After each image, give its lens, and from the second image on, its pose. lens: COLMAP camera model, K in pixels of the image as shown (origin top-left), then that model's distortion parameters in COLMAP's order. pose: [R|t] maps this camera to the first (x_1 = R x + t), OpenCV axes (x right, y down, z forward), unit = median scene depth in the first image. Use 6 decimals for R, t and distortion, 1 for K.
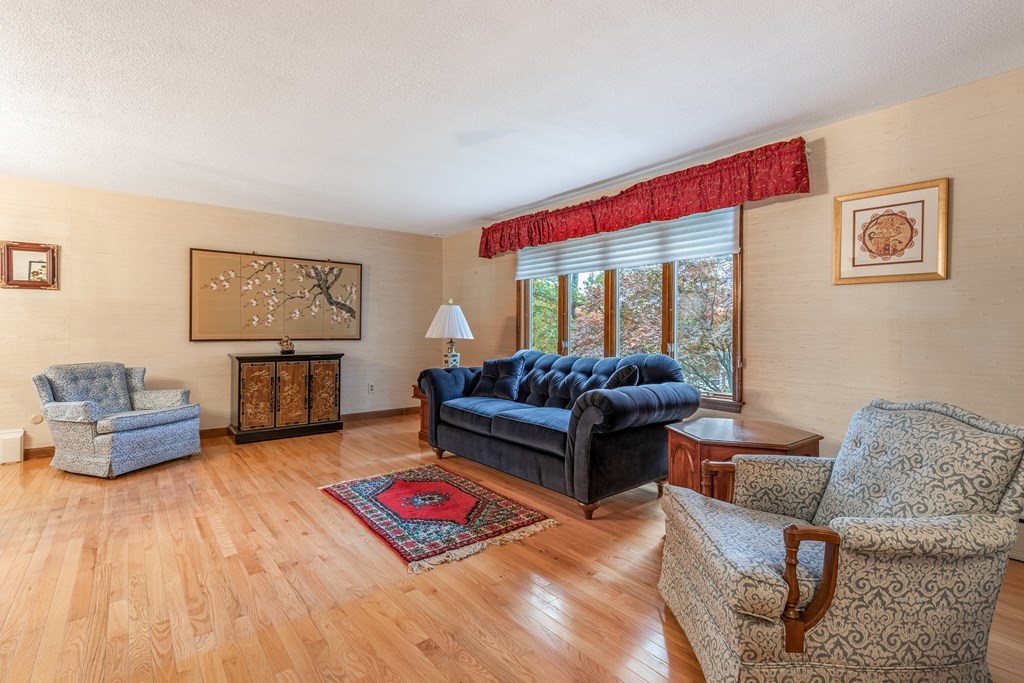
lens RADIAL K [[487.5, 0, 519.4], [0, 487.5, 331.1], [0, 0, 1]] dist [0.003223, -0.000210]
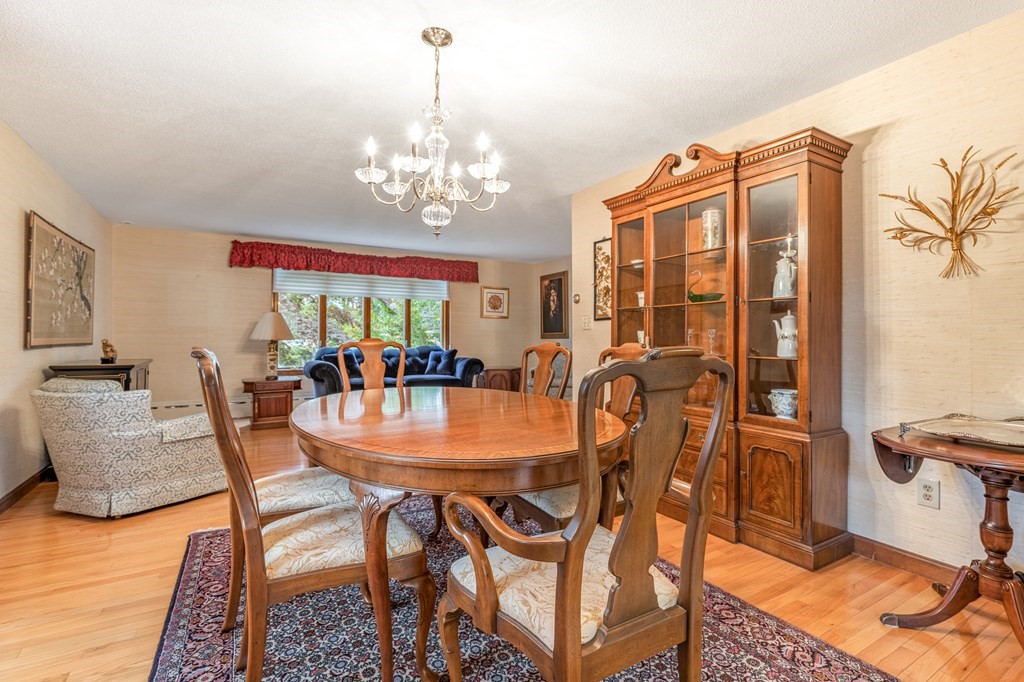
lens RADIAL K [[489.2, 0, 535.7], [0, 489.2, 335.4], [0, 0, 1]] dist [0.001705, -0.000910]
pose [[0.109100, -0.002759, 0.994027, -1.948816], [-0.001389, 0.999995, 0.002928, -0.001615], [-0.994030, -0.001700, 0.109096, 0.362506]]
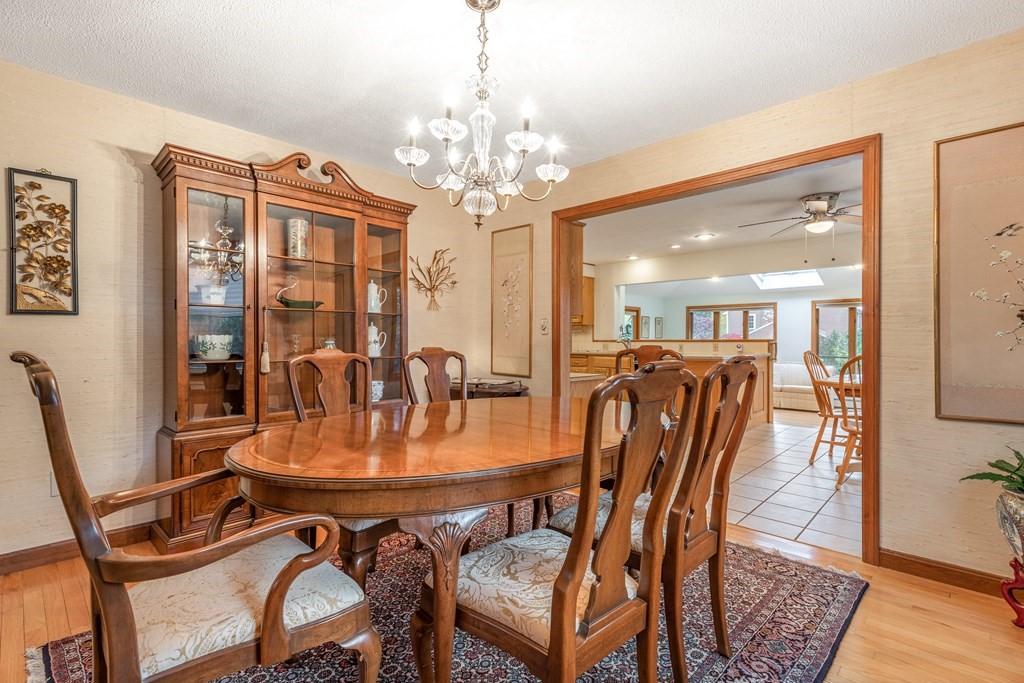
lens RADIAL K [[473.3, 0, 512.0], [0, 473.3, 341.5], [0, 0, 1]] dist [0.000711, 0.000017]
pose [[-0.990803, -0.003764, -0.135259, -1.253860], [-0.004038, 0.999990, 0.001750, 0.000009], [0.135251, 0.002280, -0.990809, 1.141100]]
